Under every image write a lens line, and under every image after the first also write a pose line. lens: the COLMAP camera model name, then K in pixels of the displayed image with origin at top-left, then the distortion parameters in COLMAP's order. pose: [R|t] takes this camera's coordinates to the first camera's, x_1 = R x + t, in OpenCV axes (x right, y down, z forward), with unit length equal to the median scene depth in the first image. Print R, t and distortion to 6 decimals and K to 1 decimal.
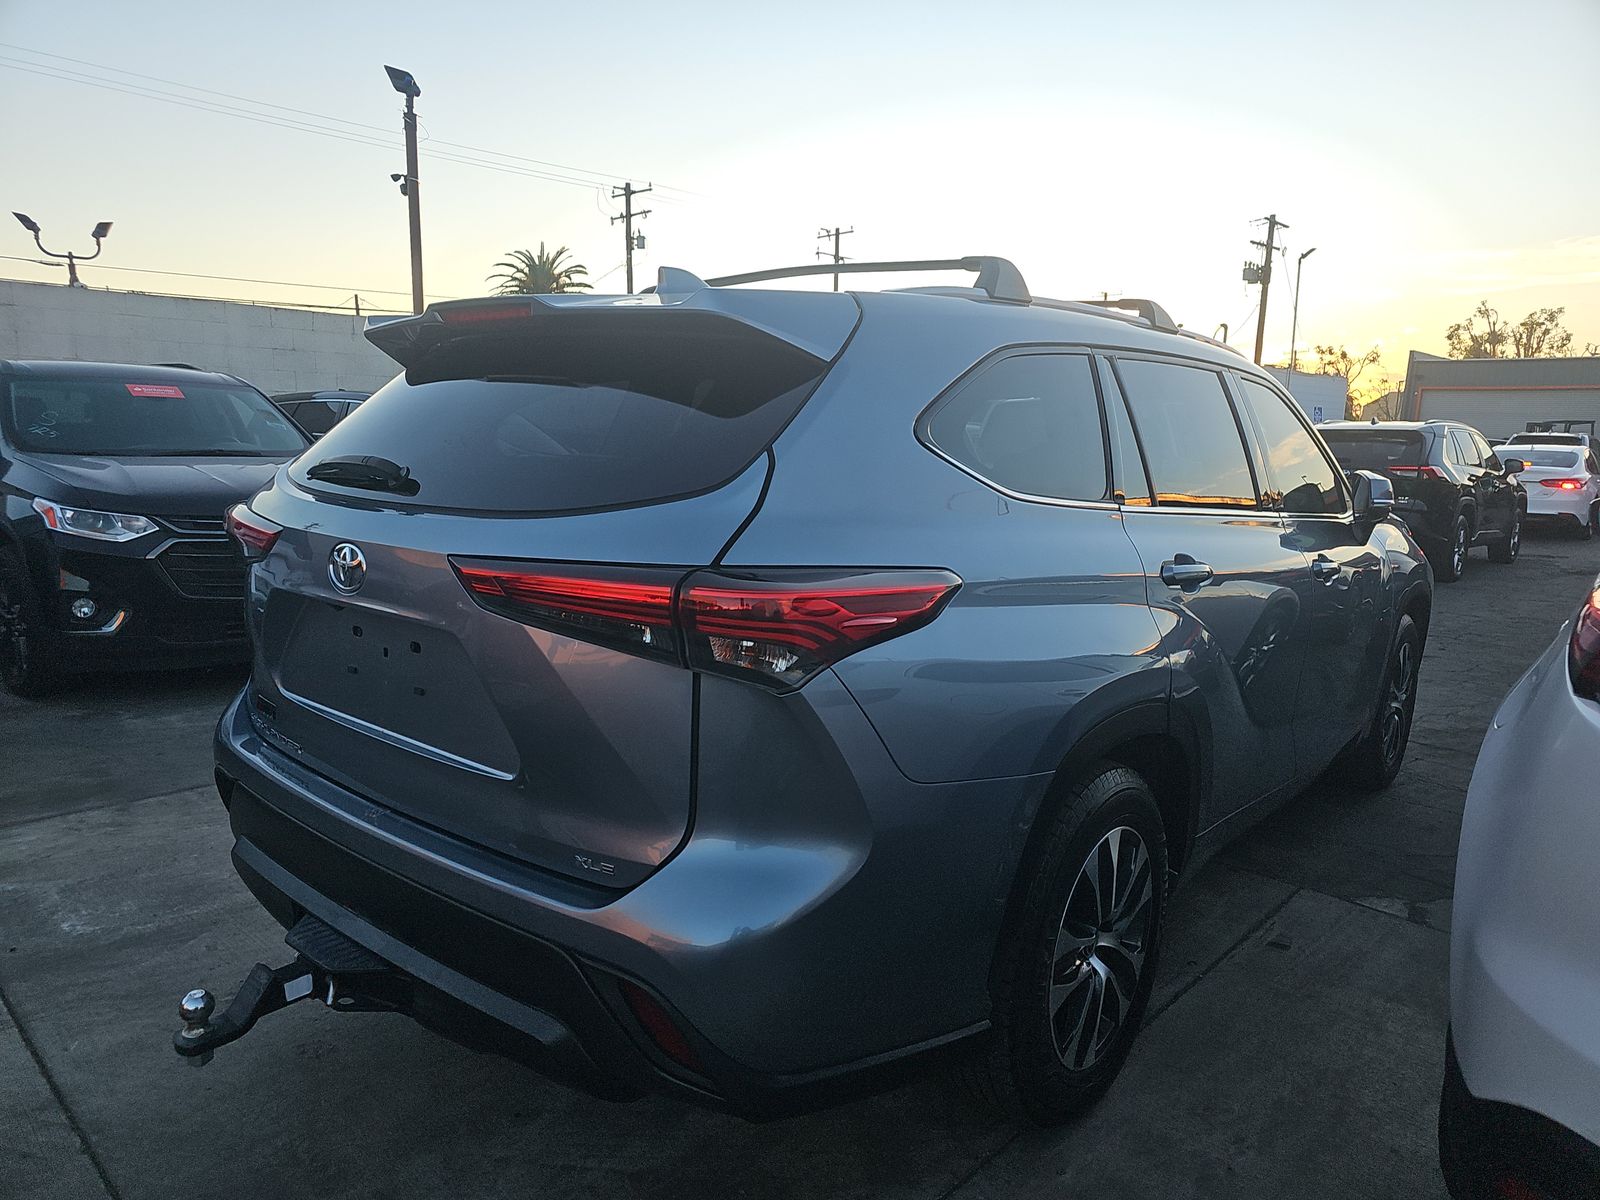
lens RADIAL K [[1077.9, 0, 794.7], [0, 1077.9, 614.5], [0, 0, 1]] dist [0.029792, -0.016311]
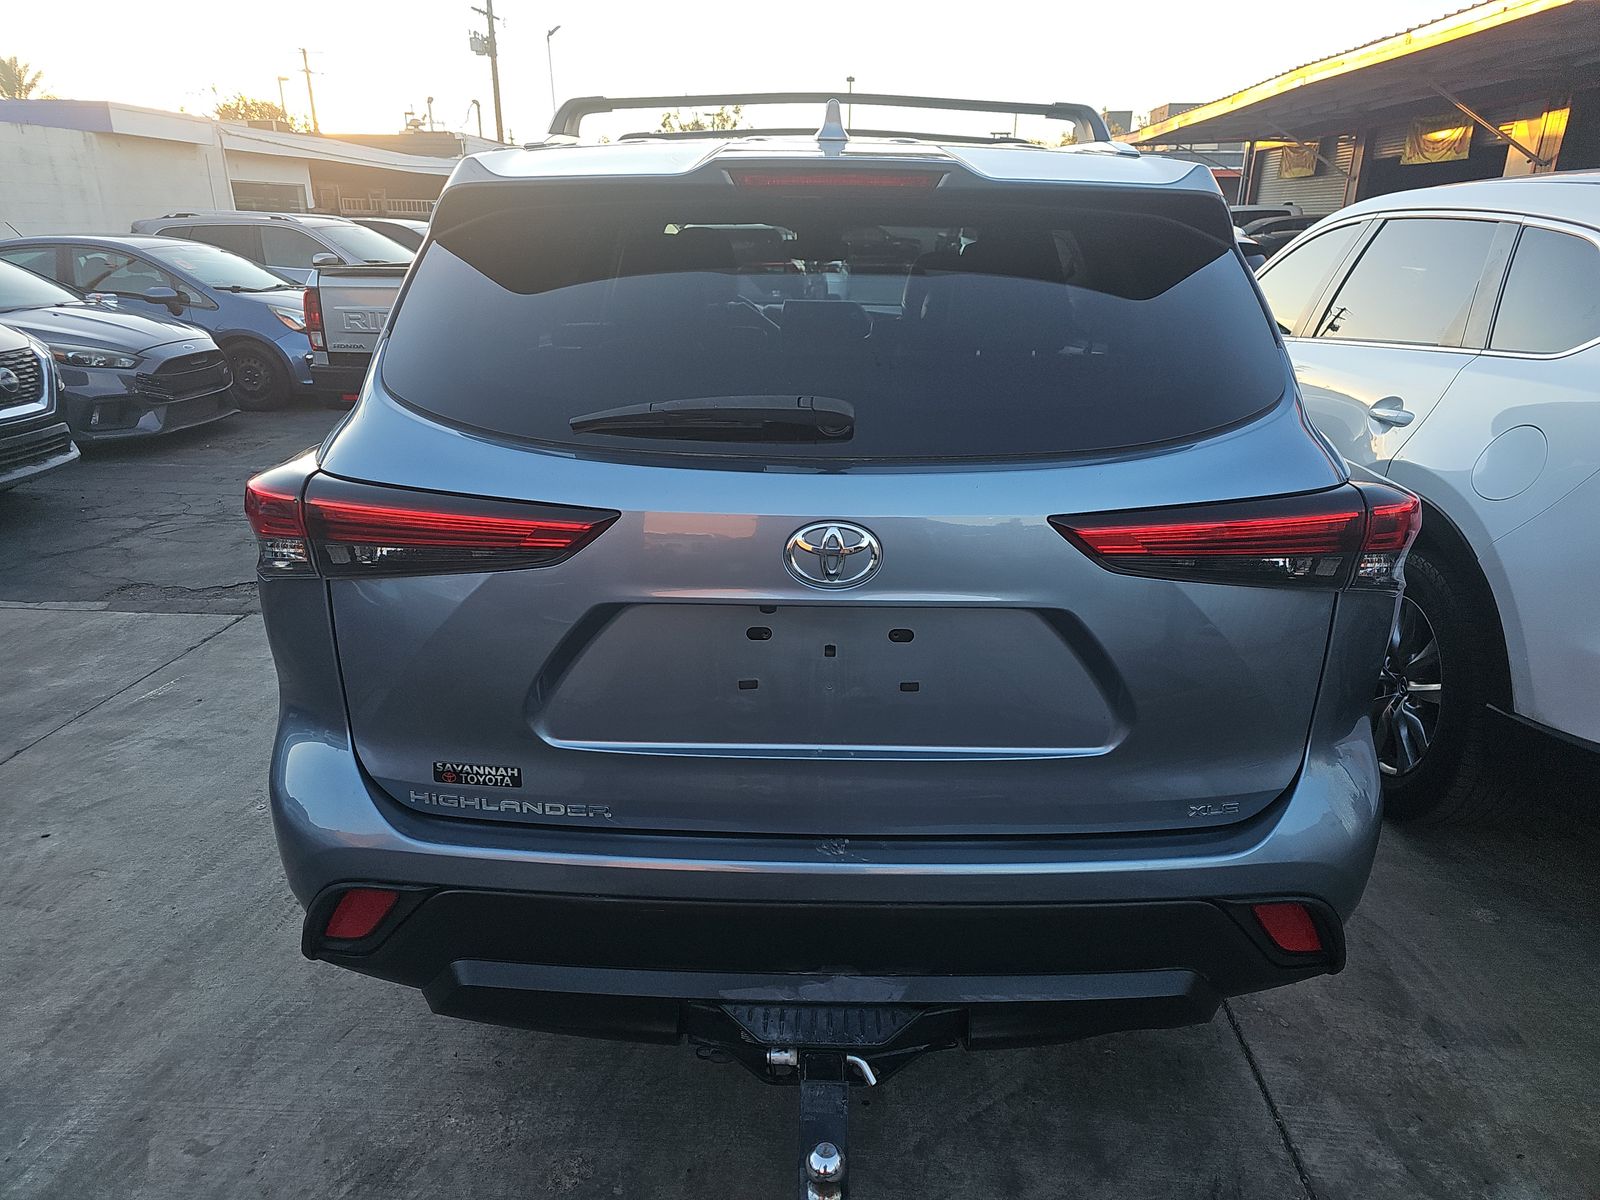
lens RADIAL K [[1077.9, 0, 804.9], [0, 1077.9, 596.6], [0, 0, 1]] dist [0.029792, -0.016311]
pose [[0.771677, -0.223622, 0.595405, -0.816140], [0.116993, 0.970085, 0.212714, -0.163270], [-0.625161, -0.094488, 0.774755, 0.406180]]
